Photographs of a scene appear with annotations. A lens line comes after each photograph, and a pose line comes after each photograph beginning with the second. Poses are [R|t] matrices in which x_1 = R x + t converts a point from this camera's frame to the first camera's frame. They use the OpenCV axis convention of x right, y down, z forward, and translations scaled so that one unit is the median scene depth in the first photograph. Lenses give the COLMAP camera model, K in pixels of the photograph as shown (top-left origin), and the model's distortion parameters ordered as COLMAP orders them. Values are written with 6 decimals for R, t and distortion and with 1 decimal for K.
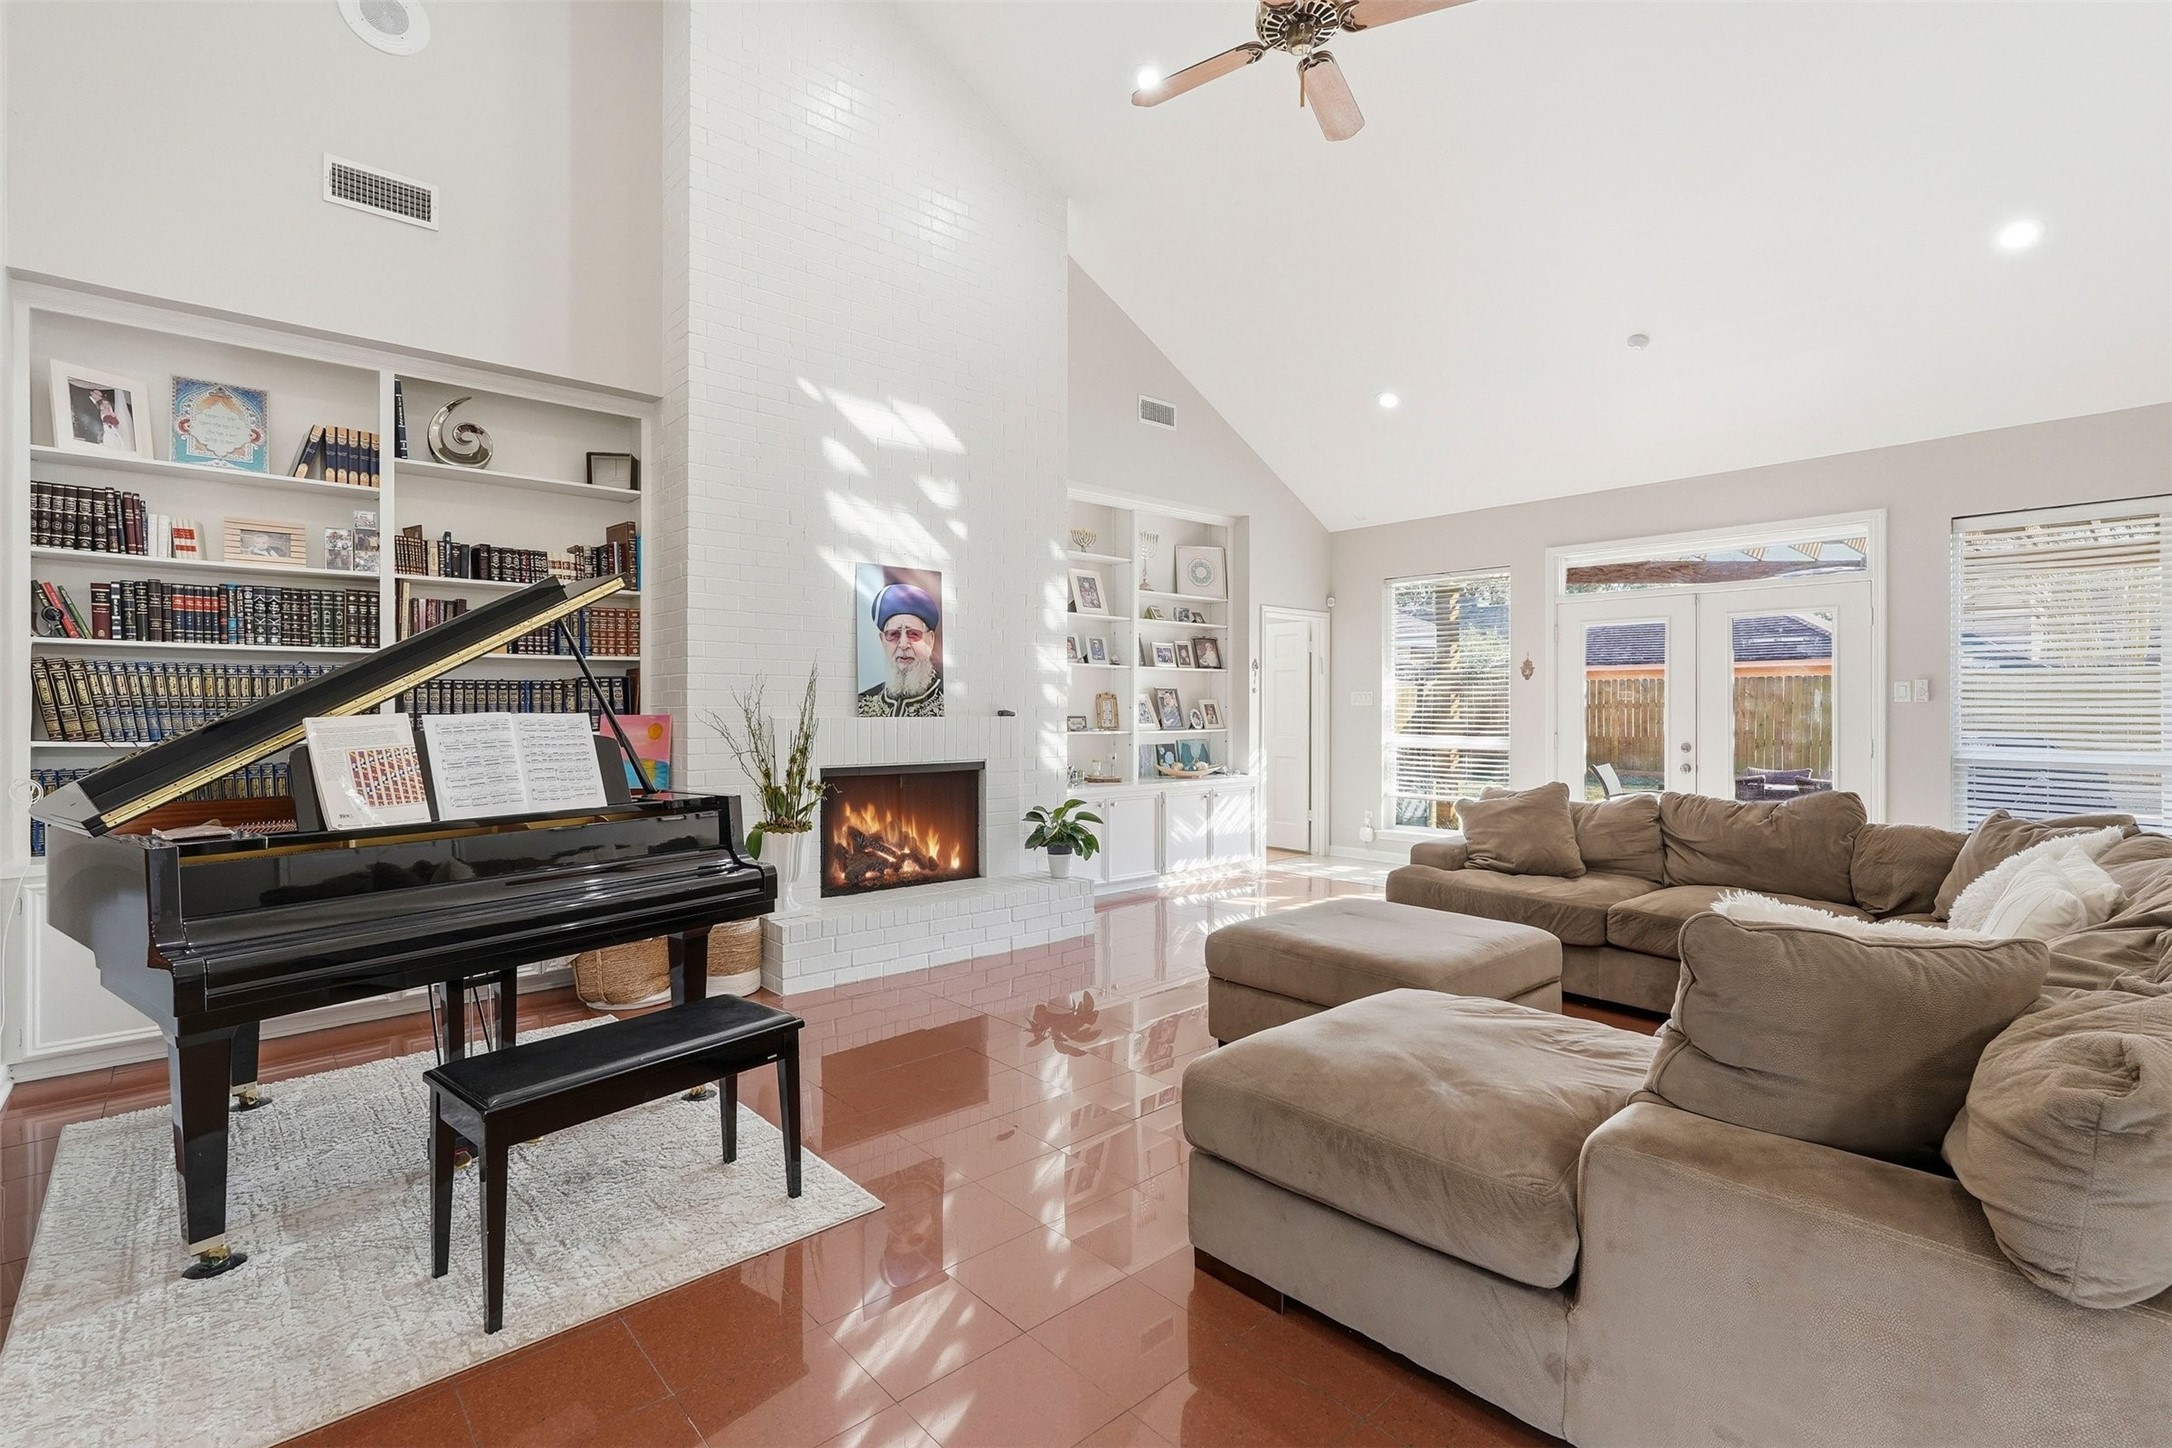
lens RADIAL K [[963.7, 0, 1082.6], [0, 963.7, 712.2], [0, 0, 1]] dist [-0.002724, 0.000423]
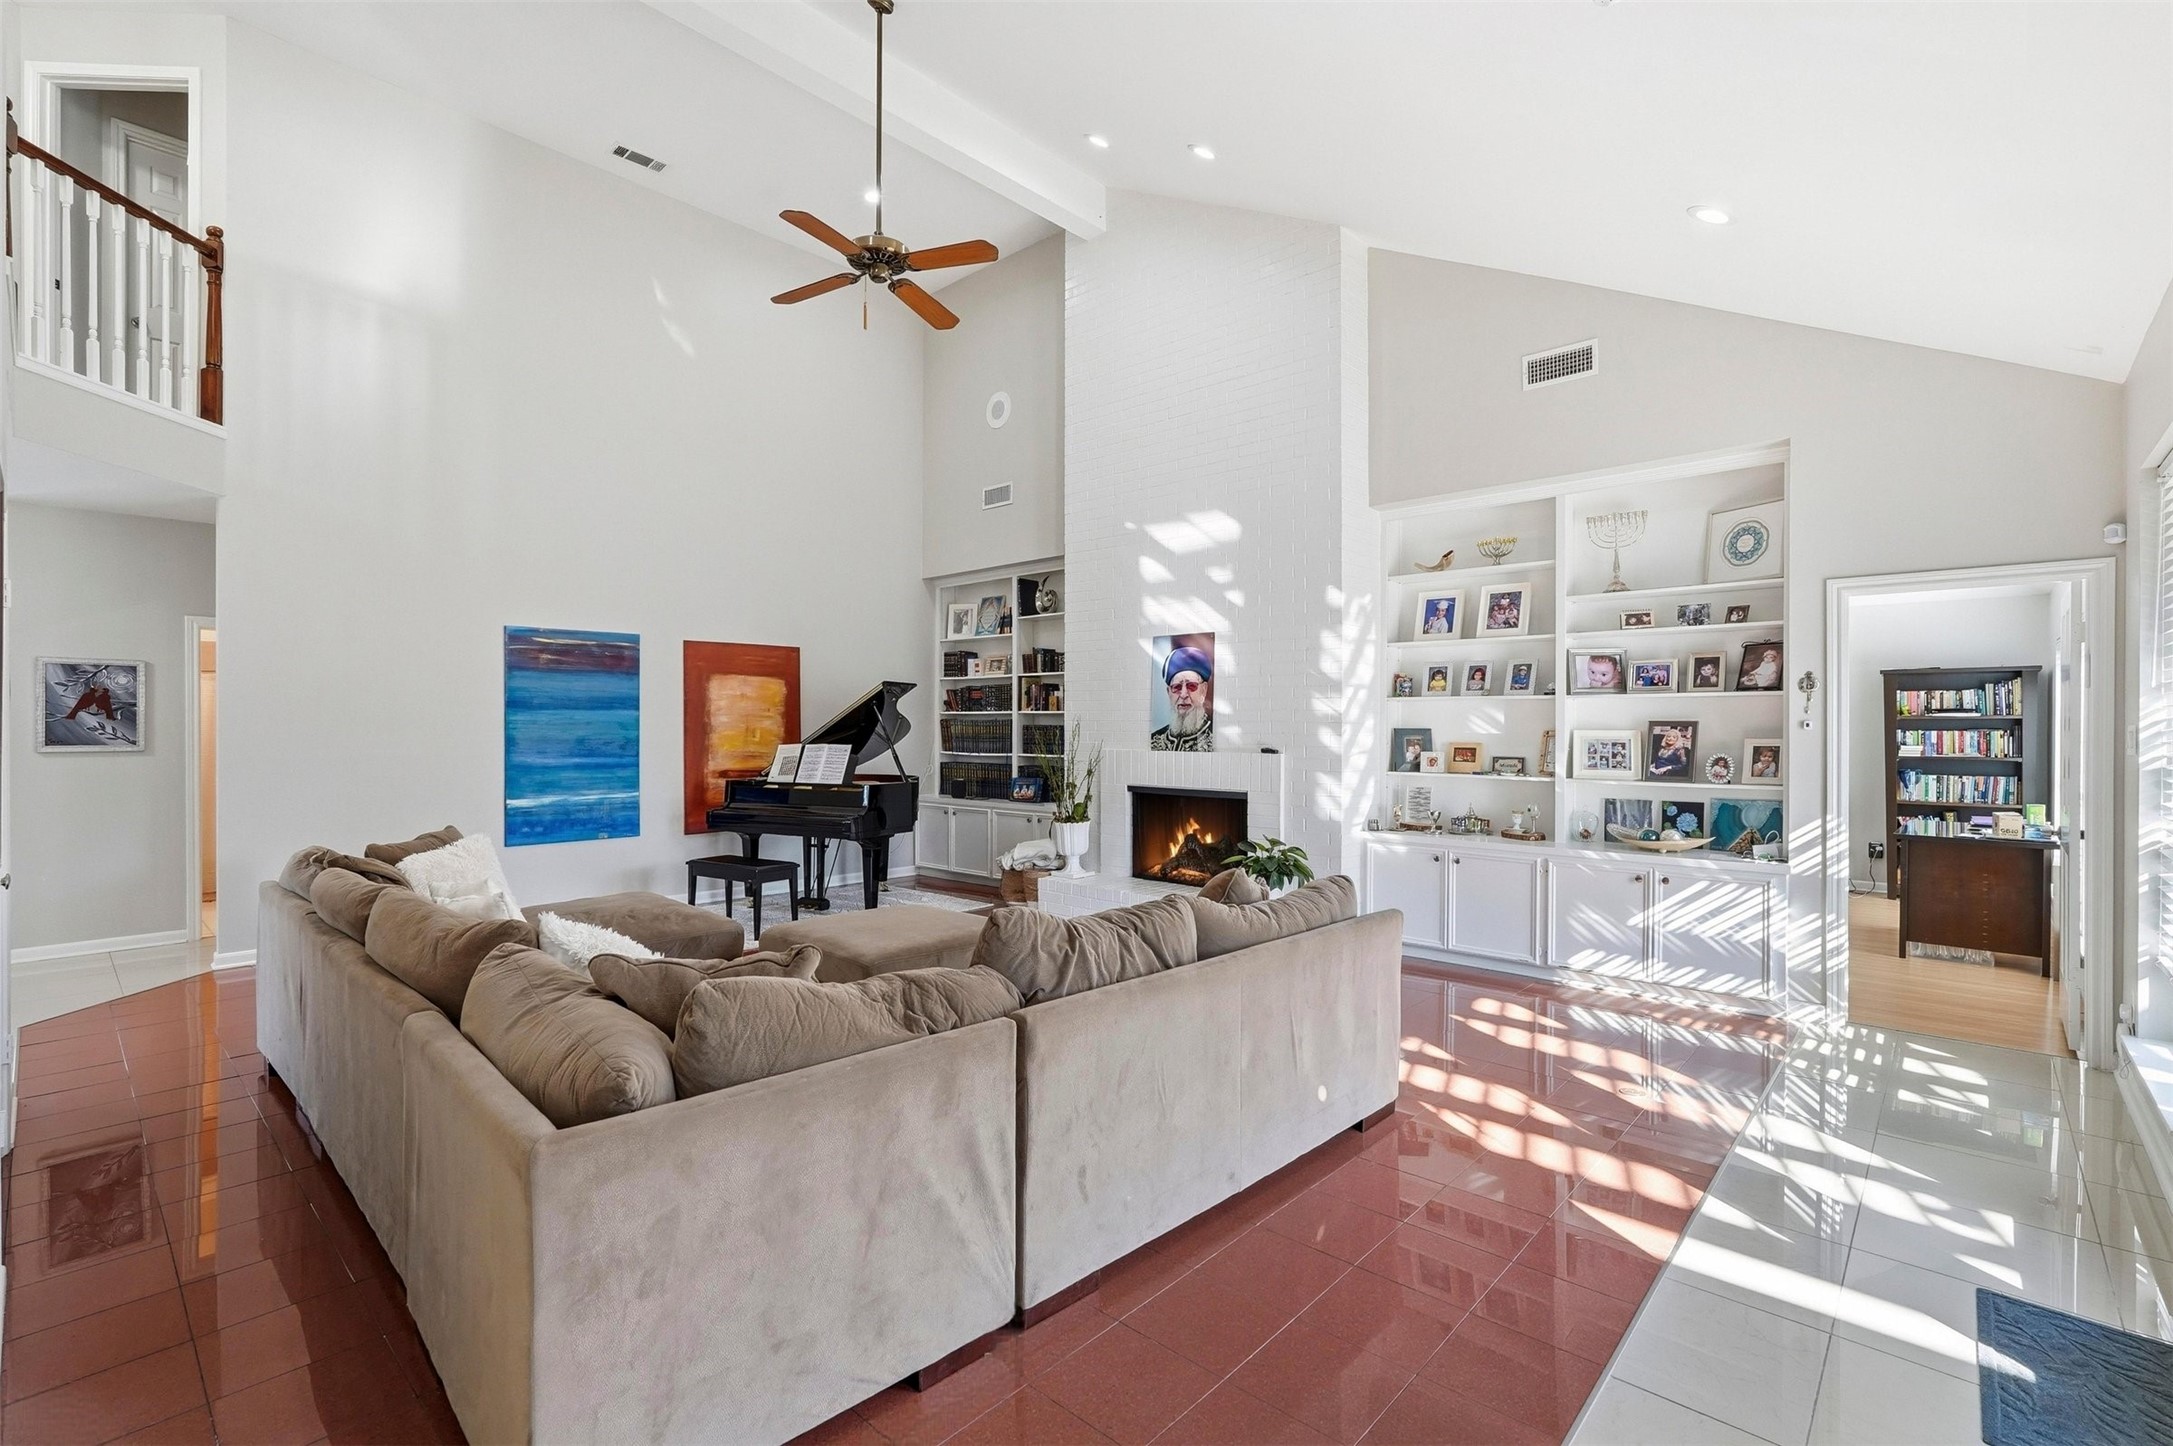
lens RADIAL K [[964.2, 0, 1082.2], [0, 964.2, 725.0], [0, 0, 1]] dist [-0.002724, 0.000423]
pose [[0.109904, 0.005403, -0.993927, 1.070456], [-0.003856, 0.999980, 0.005010, -0.035714], [0.993935, 0.003282, 0.109923, 0.718957]]
